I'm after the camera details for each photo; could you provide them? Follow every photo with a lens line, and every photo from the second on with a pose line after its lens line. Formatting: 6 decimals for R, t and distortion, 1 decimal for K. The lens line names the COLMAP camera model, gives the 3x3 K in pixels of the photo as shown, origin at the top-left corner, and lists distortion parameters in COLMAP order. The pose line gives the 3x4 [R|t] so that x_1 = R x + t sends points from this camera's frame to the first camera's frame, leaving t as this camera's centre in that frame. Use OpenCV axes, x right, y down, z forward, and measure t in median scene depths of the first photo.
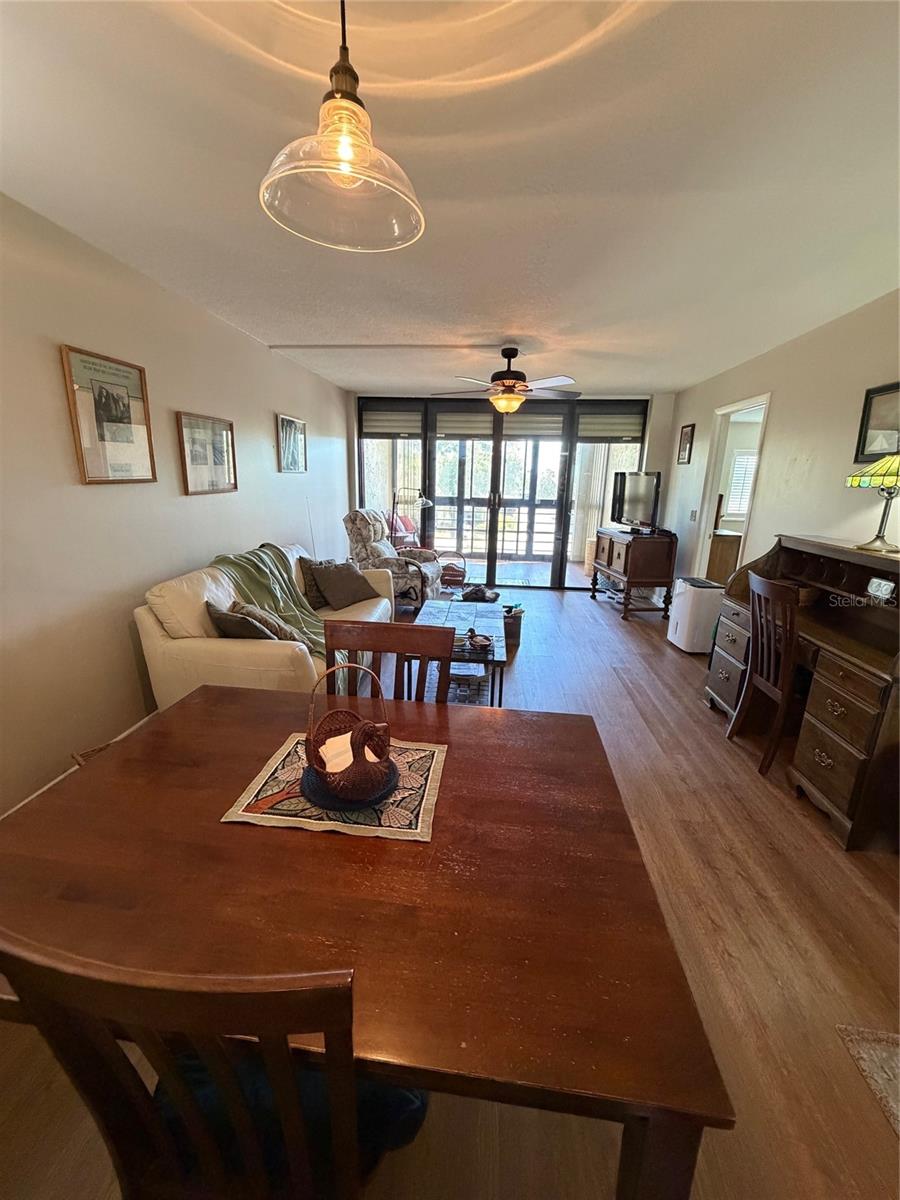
lens RADIAL K [[477.2, 0, 446.6], [0, 477.2, 597.6], [0, 0, 1]] dist [0.000405, 0.000261]
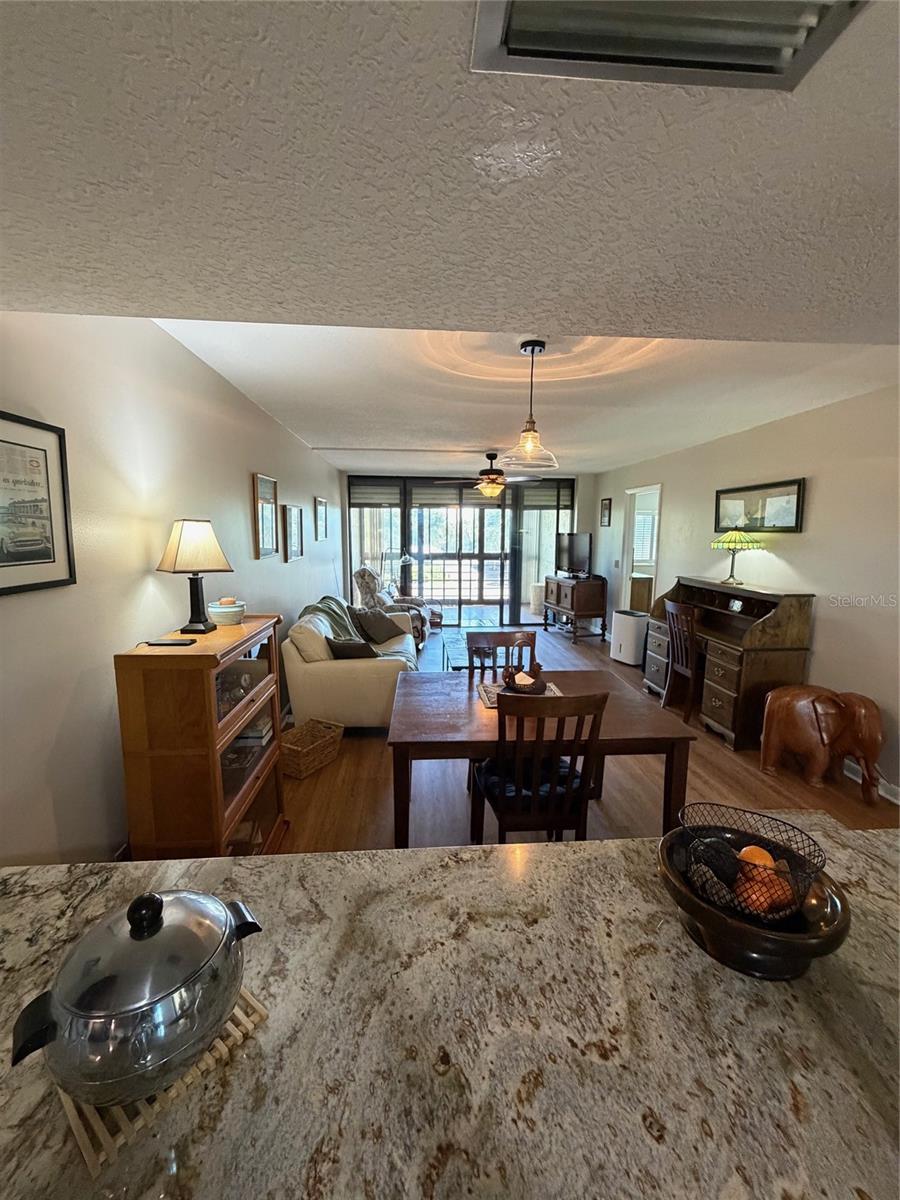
lens RADIAL K [[477.2, 0, 446.6], [0, 477.2, 597.6], [0, 0, 1]] dist [0.000405, 0.000261]
pose [[0.985199, -0.042815, 0.165983, -0.209888], [0.059671, 0.993403, -0.097932, 0.030468], [-0.160695, 0.106387, 0.981254, -0.272550]]
